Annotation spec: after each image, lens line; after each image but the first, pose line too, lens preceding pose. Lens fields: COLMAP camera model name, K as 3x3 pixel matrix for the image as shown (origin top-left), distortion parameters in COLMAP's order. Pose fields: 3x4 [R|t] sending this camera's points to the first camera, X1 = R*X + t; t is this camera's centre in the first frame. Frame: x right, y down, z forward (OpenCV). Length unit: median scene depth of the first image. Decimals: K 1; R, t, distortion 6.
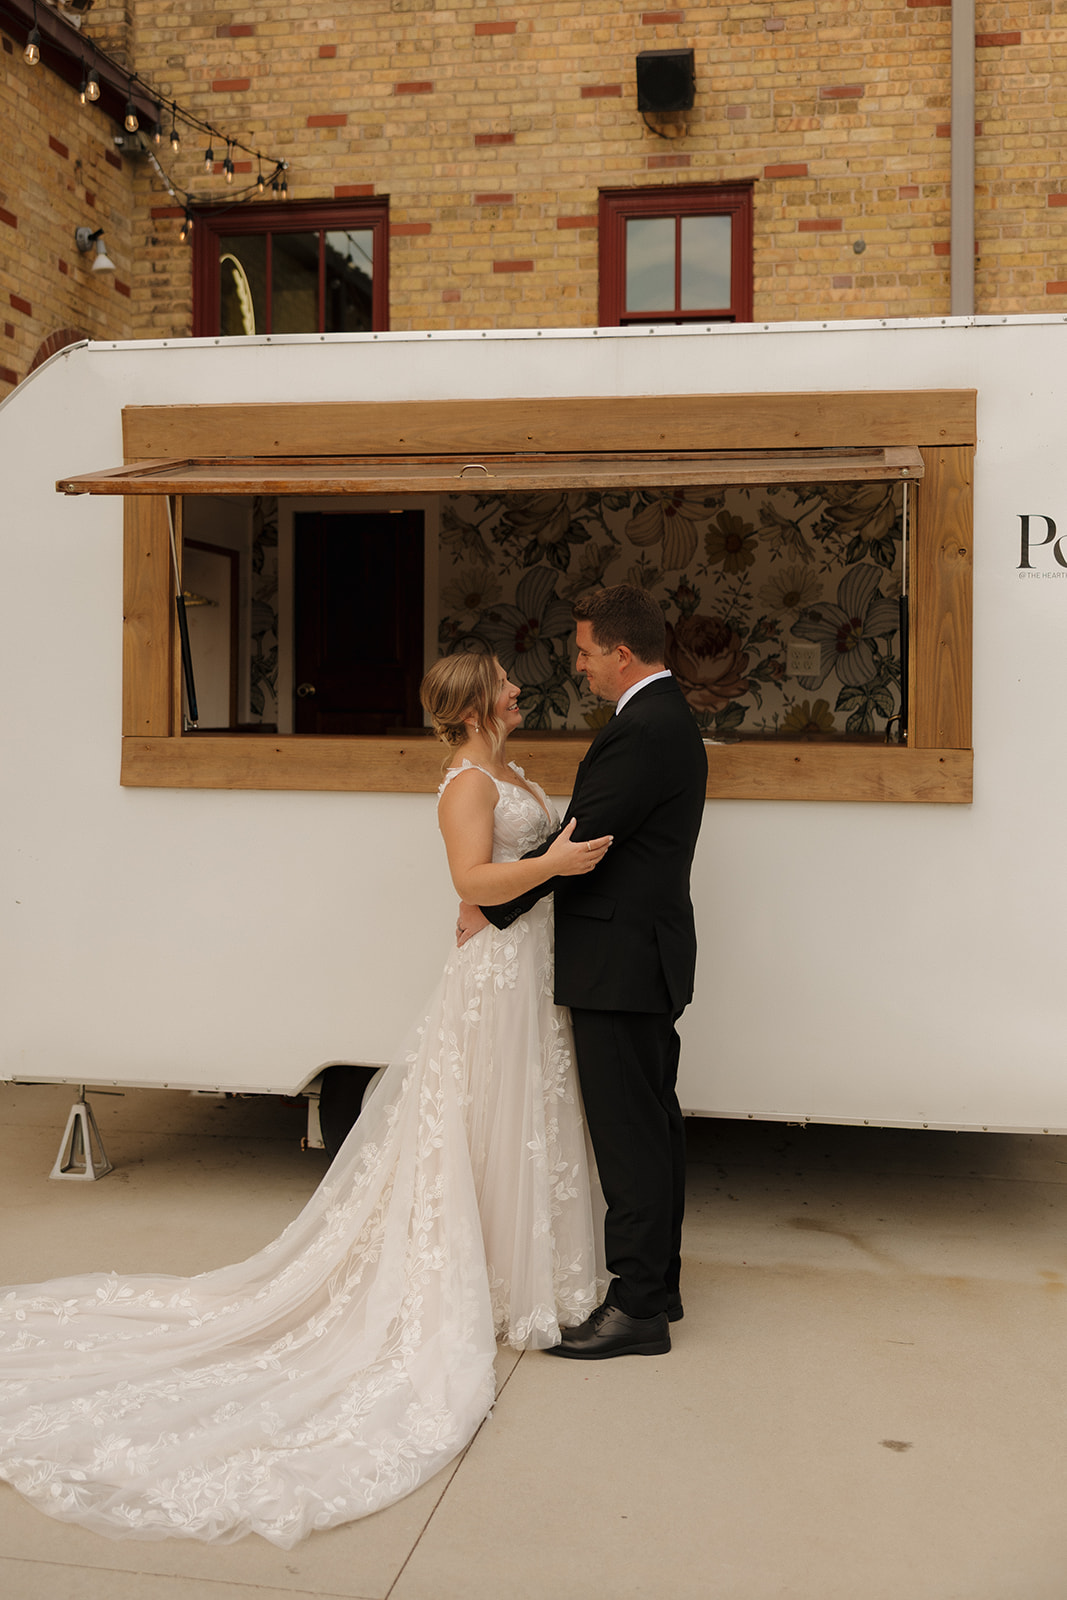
lens RADIAL K [[1819.3, 0, 532.2], [0, 1819.3, 794.9], [0, 0, 1]] dist [0.003613, 0.000000]
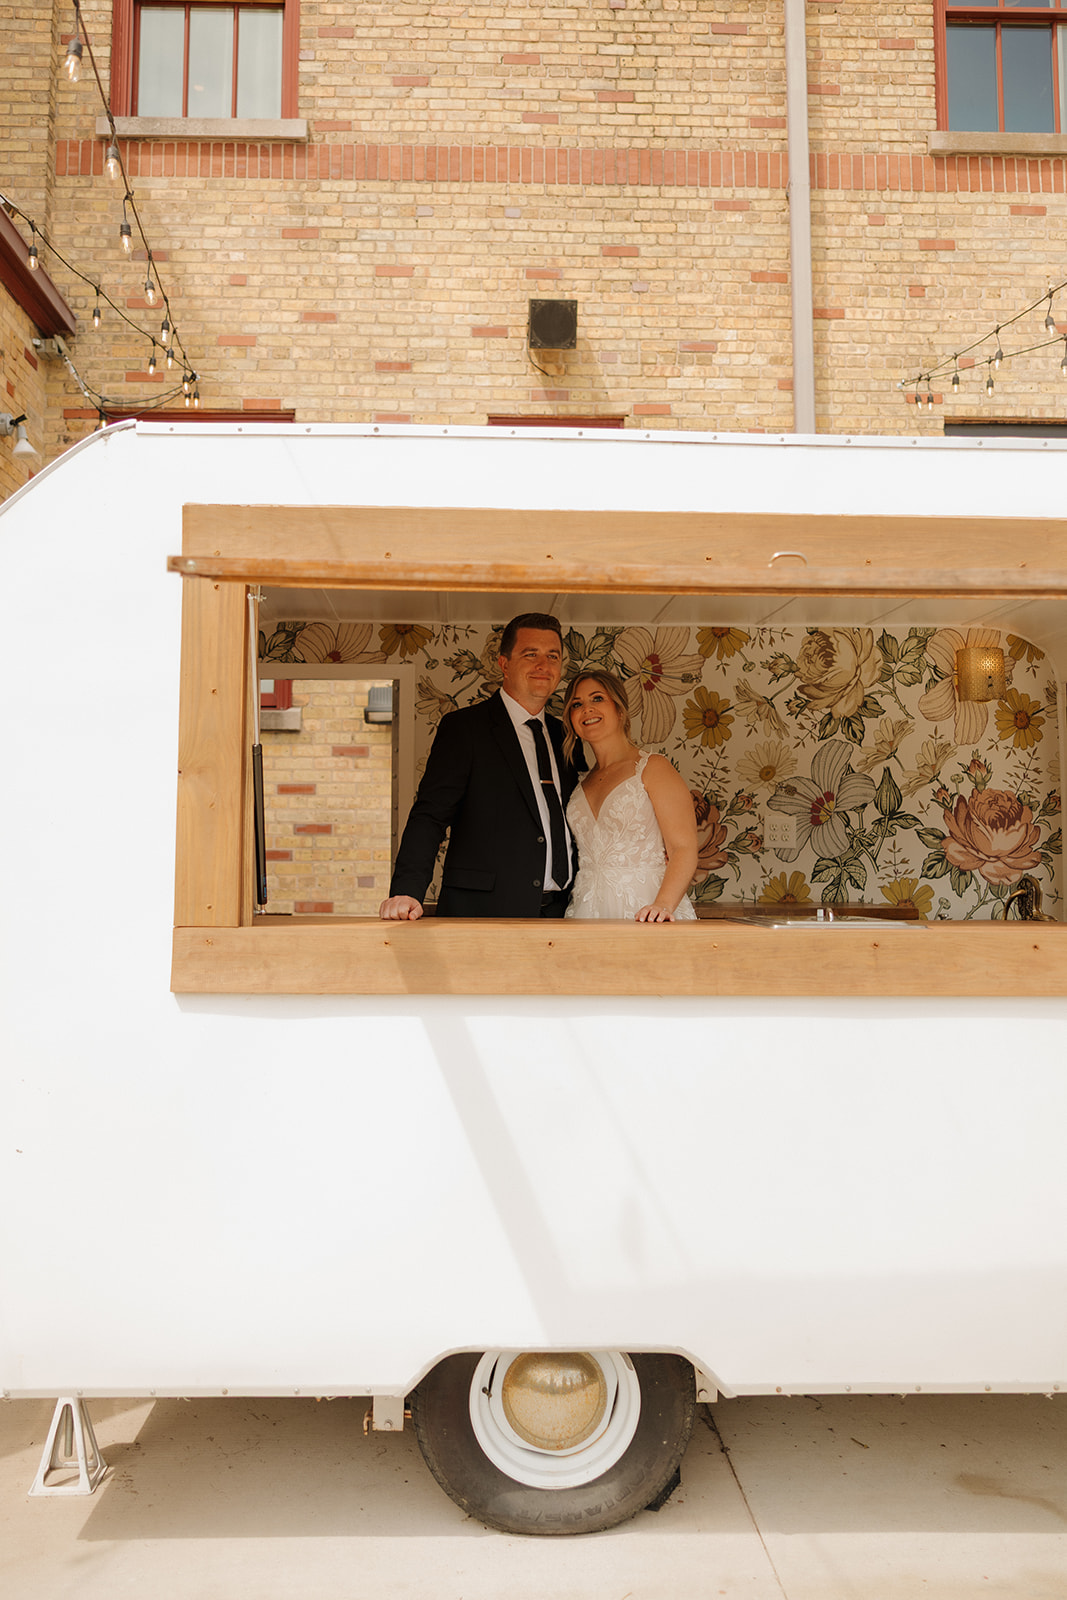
lens RADIAL K [[1315.1, 0, 534.3], [0, 1315.1, 808.5], [0, 0, 1]] dist [-0.011855, -0.000716]
pose [[0.978015, 0.006215, 0.208441, -0.105191], [0.013892, 0.995394, -0.094860, -0.014807], [-0.208071, 0.095670, 0.973424, 0.234105]]
